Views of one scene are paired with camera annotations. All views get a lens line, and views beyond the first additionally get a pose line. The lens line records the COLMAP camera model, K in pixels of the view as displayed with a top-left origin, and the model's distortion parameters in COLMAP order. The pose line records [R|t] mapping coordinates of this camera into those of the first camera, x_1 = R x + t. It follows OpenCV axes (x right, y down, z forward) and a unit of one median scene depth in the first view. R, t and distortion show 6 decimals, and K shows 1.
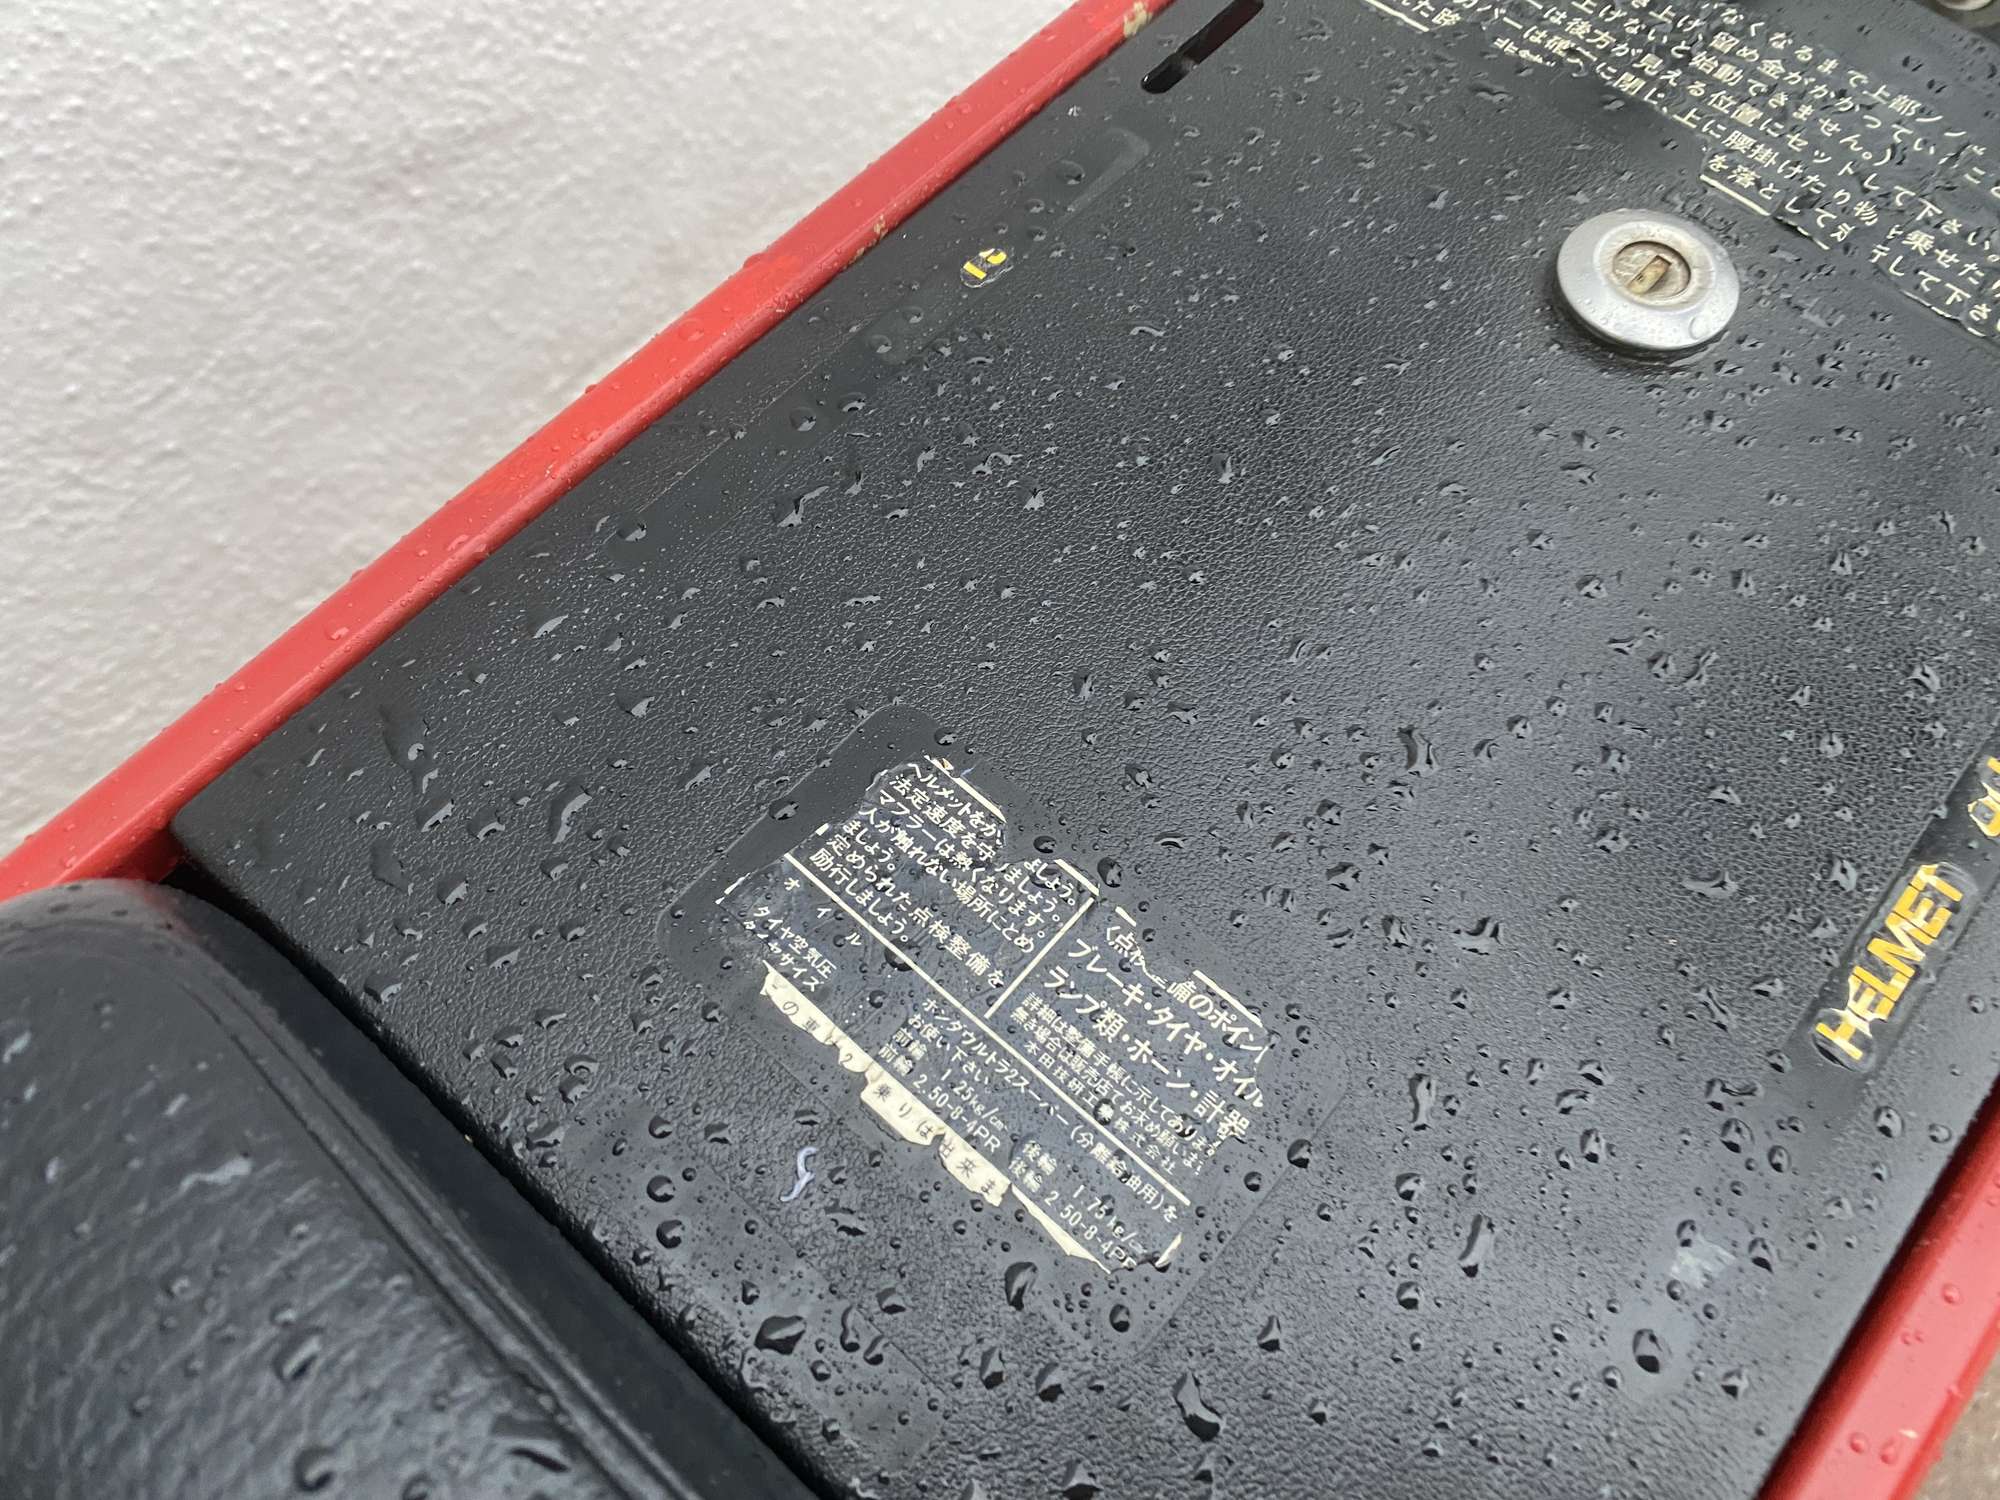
lens RADIAL K [[1584.6, 0, 988.0], [0, 1584.6, 742.0], [0, 0, 1]] dist [0.005221, -0.009948]
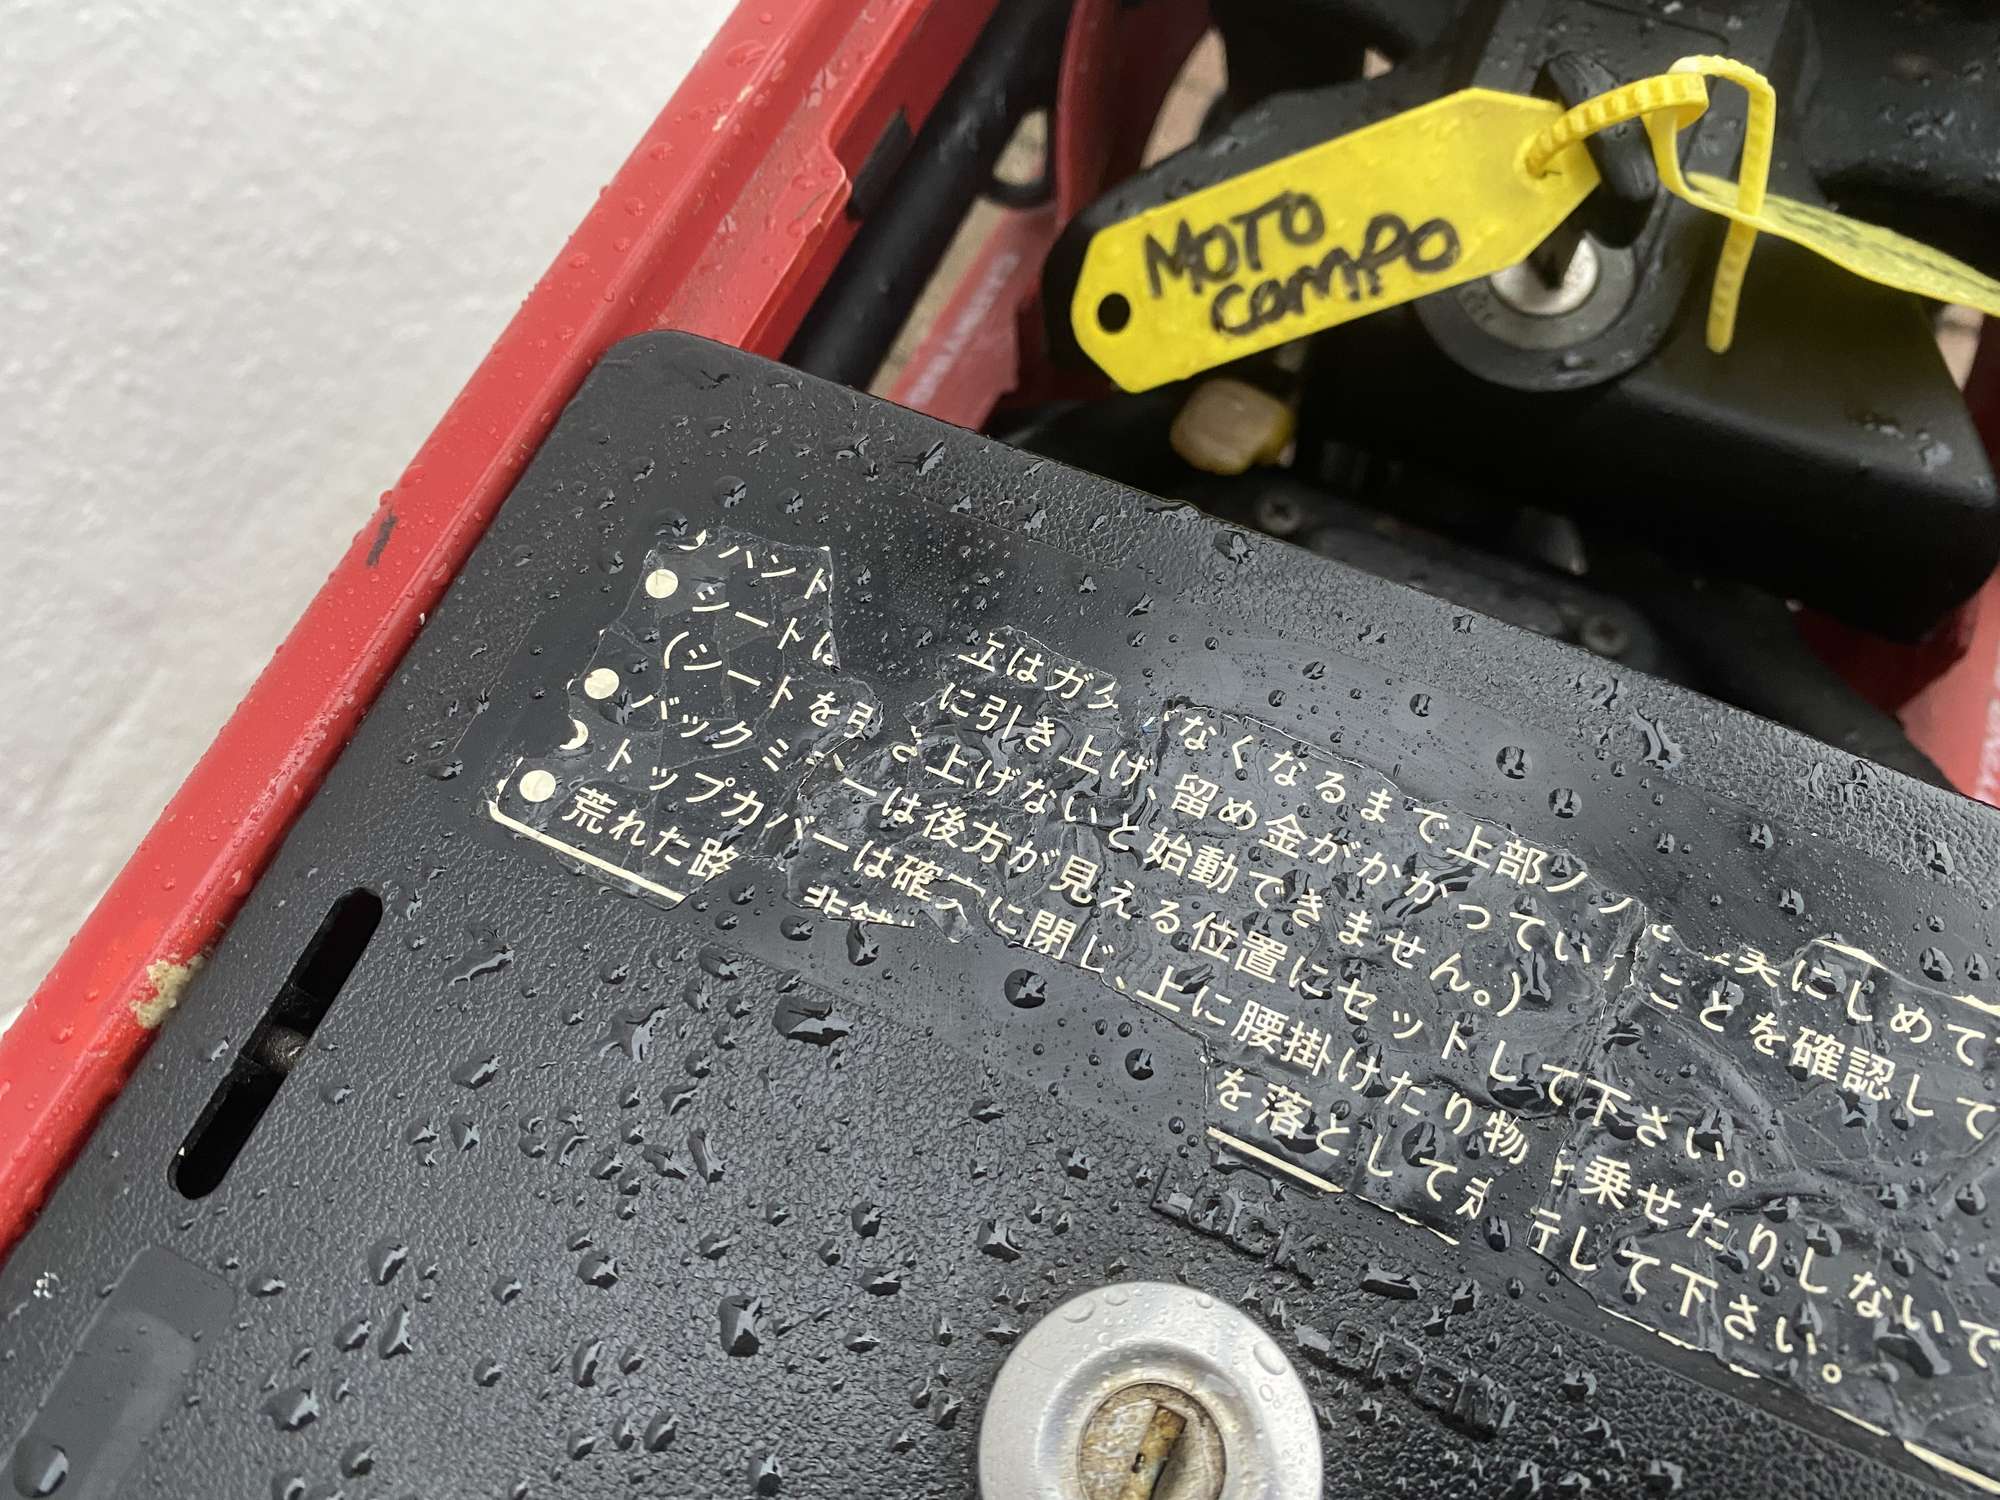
lens RADIAL K [[1584.6, 0, 1011.1], [0, 1584.6, 756.1], [0, 0, 1]] dist [0.005221, -0.009948]
pose [[0.954040, -0.276488, 0.115595, 0.344563], [0.270401, 0.960503, 0.065700, -0.515001], [-0.129194, -0.031423, 0.991121, 0.455696]]
